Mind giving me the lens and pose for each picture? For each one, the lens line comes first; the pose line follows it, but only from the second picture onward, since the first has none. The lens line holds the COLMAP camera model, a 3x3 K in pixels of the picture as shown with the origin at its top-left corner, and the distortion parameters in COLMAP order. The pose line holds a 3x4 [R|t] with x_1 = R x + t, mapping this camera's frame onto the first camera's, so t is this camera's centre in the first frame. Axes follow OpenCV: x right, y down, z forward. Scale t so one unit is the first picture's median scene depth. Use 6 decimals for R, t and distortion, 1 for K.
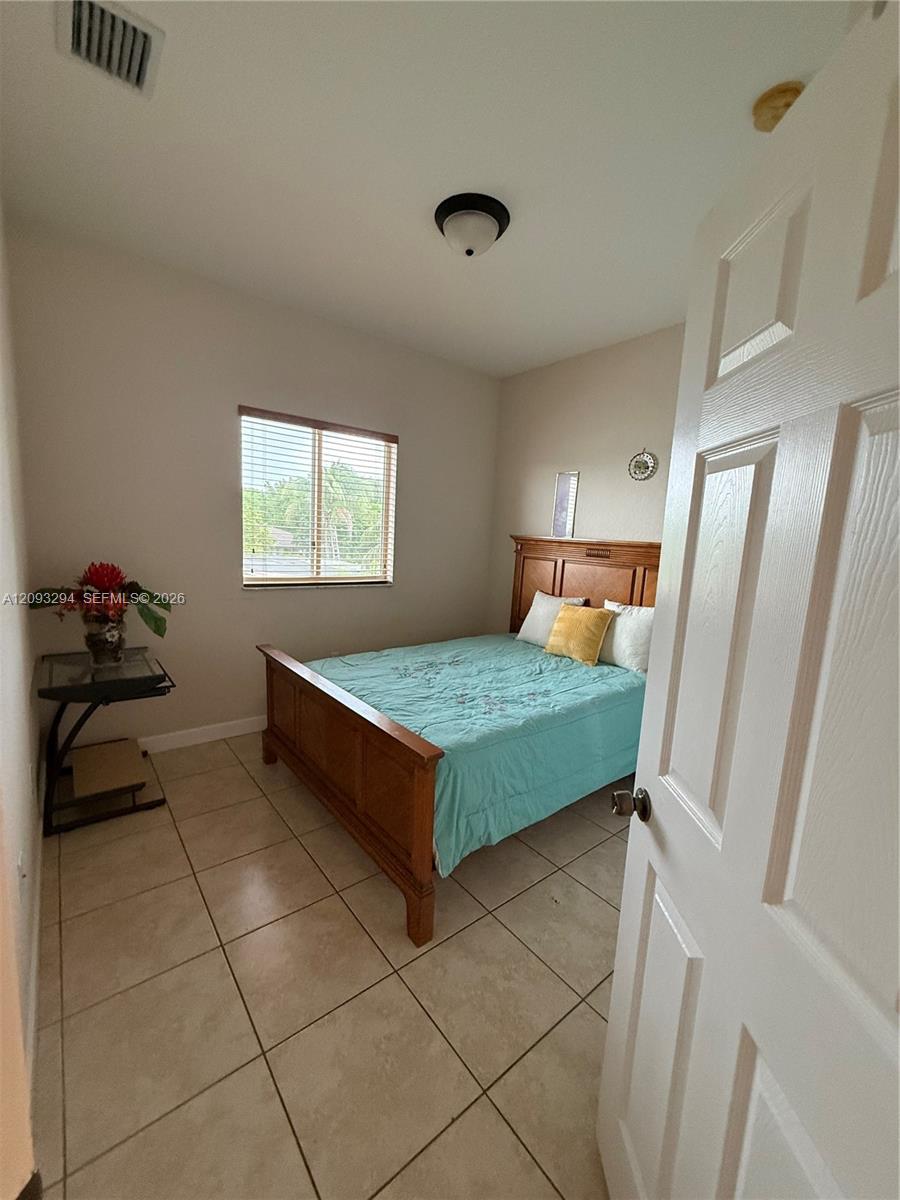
lens RADIAL K [[479.9, 0, 453.6], [0, 479.9, 602.0], [0, 0, 1]] dist [-0.000215, -0.000052]
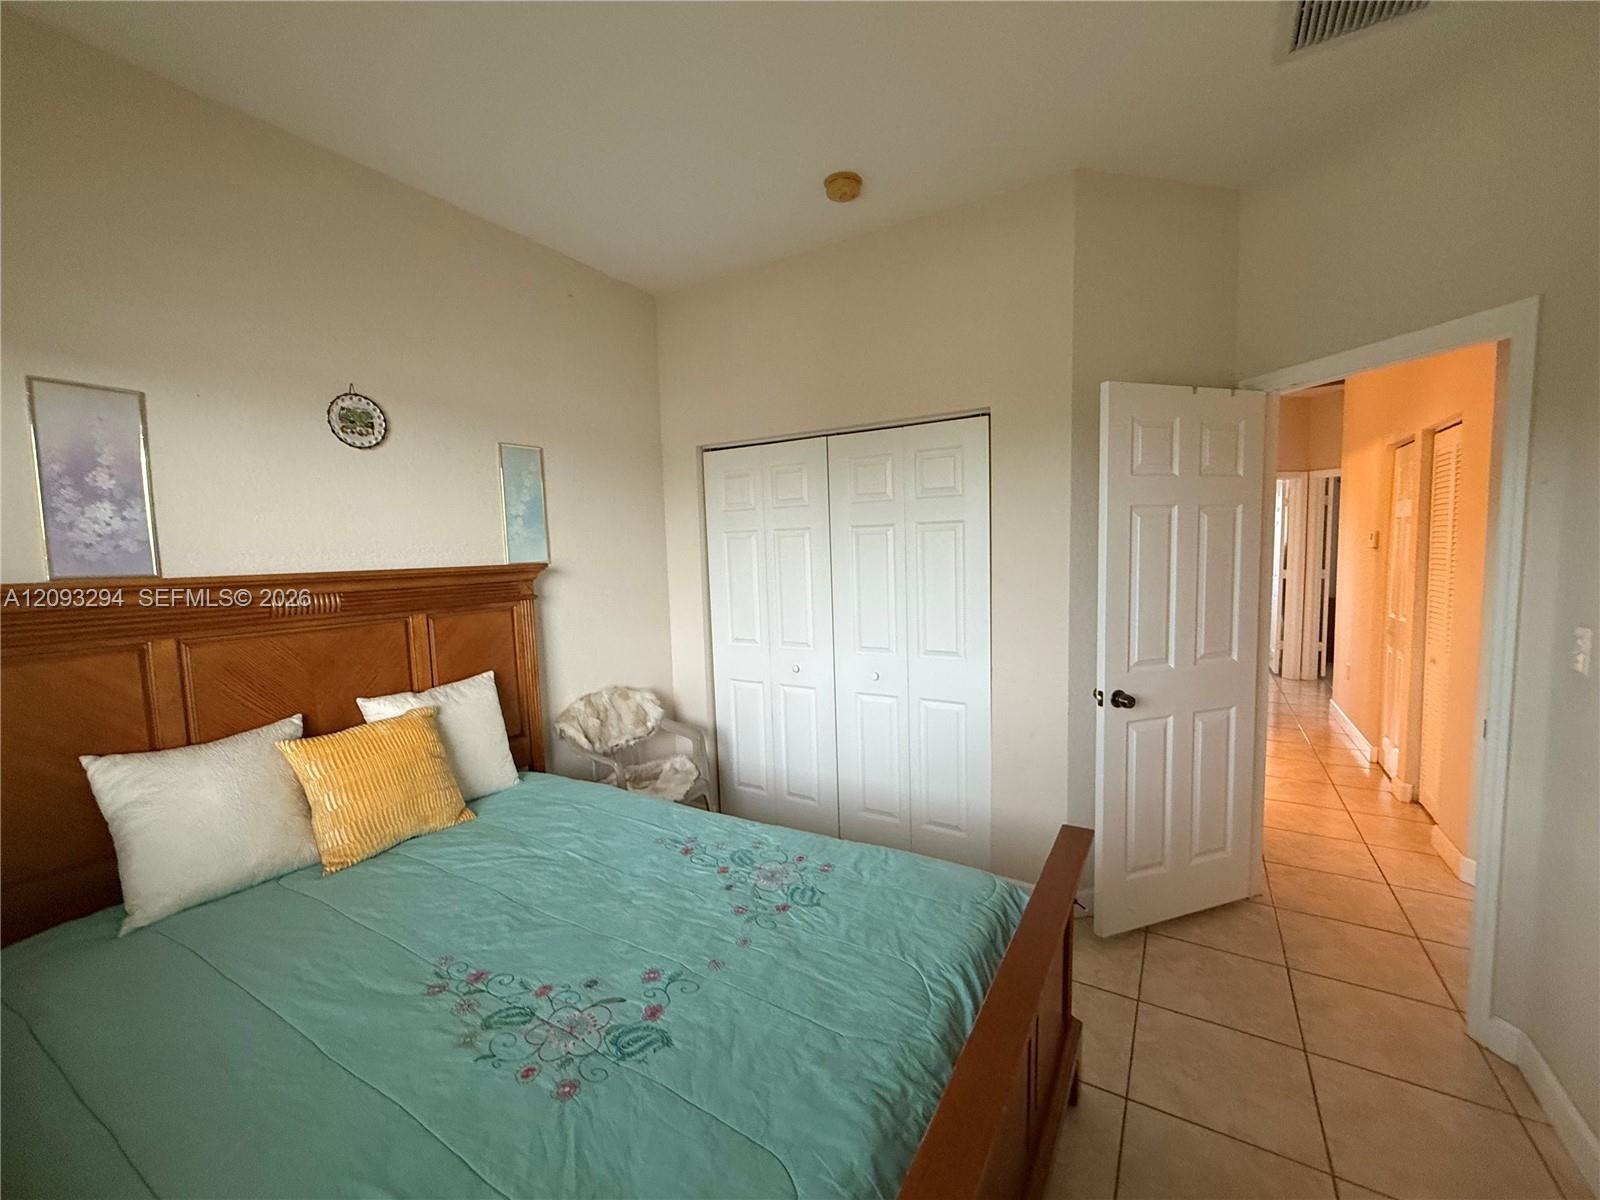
lens RADIAL K [[639.8, 0, 799.8], [0, 639.8, 595.9], [0, 0, 1]] dist [-0.000215, -0.000052]
pose [[-0.333331, -0.116126, 0.935631, -0.485433], [0.130119, 0.977223, 0.167644, -0.184568], [-0.933788, 0.177625, -0.310629, 0.959778]]
